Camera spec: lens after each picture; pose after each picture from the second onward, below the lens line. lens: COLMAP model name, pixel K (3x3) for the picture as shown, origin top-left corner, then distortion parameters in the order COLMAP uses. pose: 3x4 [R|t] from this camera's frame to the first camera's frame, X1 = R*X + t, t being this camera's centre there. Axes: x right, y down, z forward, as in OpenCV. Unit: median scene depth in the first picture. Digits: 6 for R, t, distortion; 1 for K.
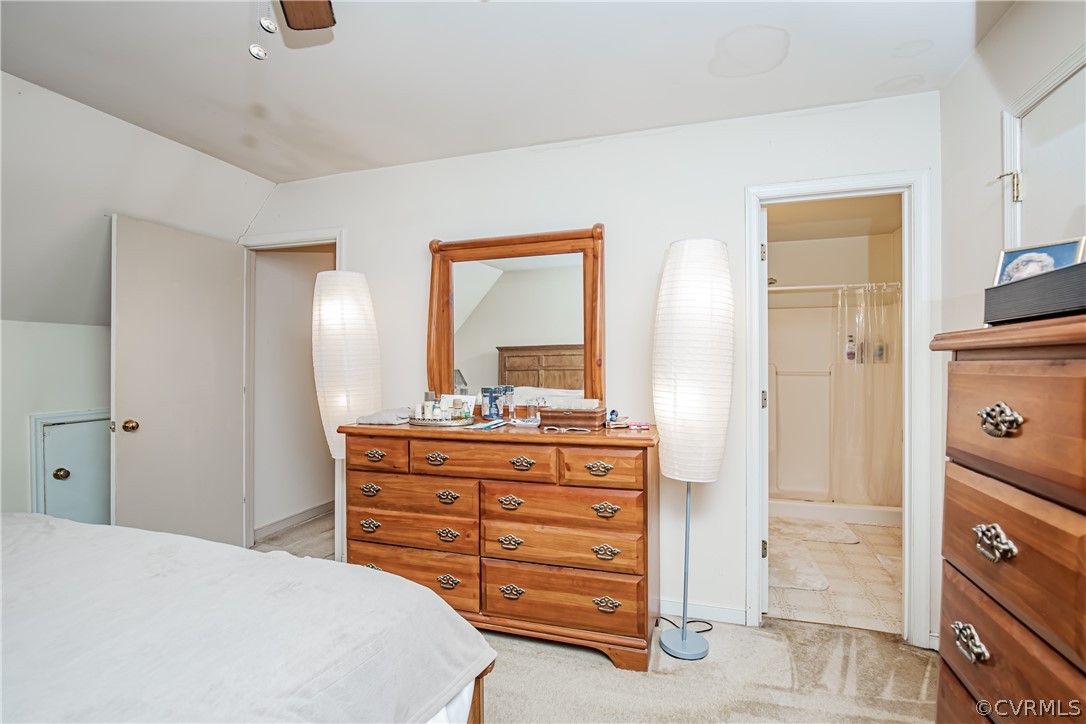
lens RADIAL K [[497.8, 0, 544.3], [0, 497.8, 363.3], [0, 0, 1]] dist [-0.025994, 0.001204]
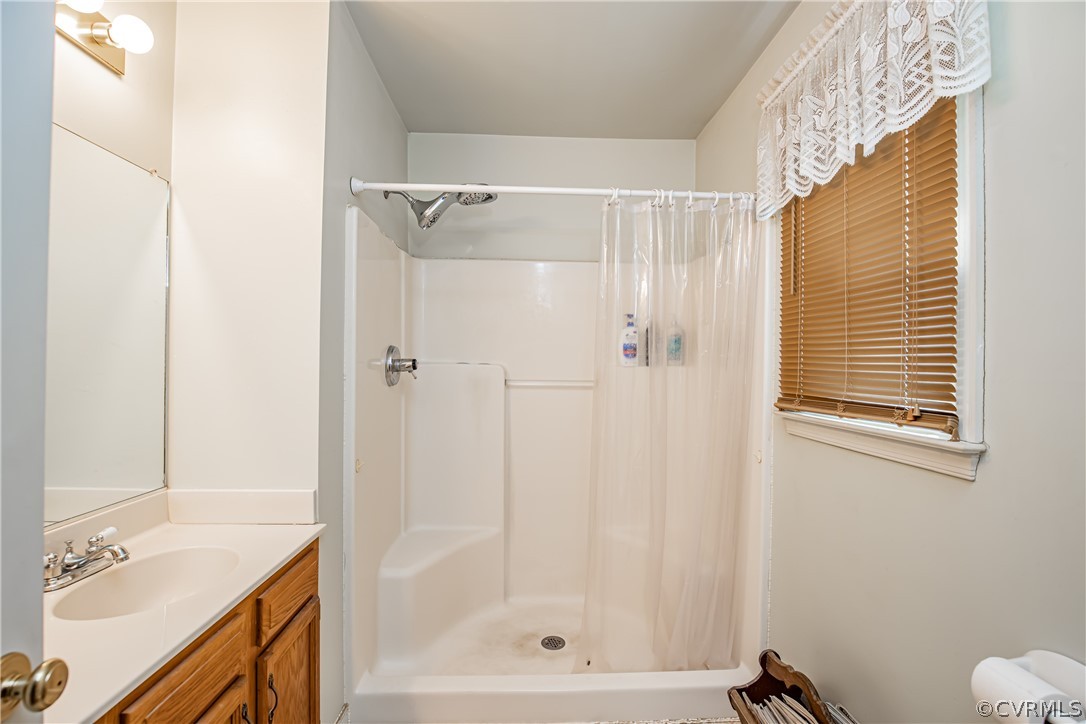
lens RADIAL K [[497.8, 0, 543.2], [0, 497.8, 363.5], [0, 0, 1]] dist [-0.025994, 0.001204]
pose [[0.935725, 0.011070, 0.352557, 0.343961], [-0.009457, 0.999935, -0.006296, 0.002505], [-0.352604, 0.002557, 0.935769, 0.527479]]
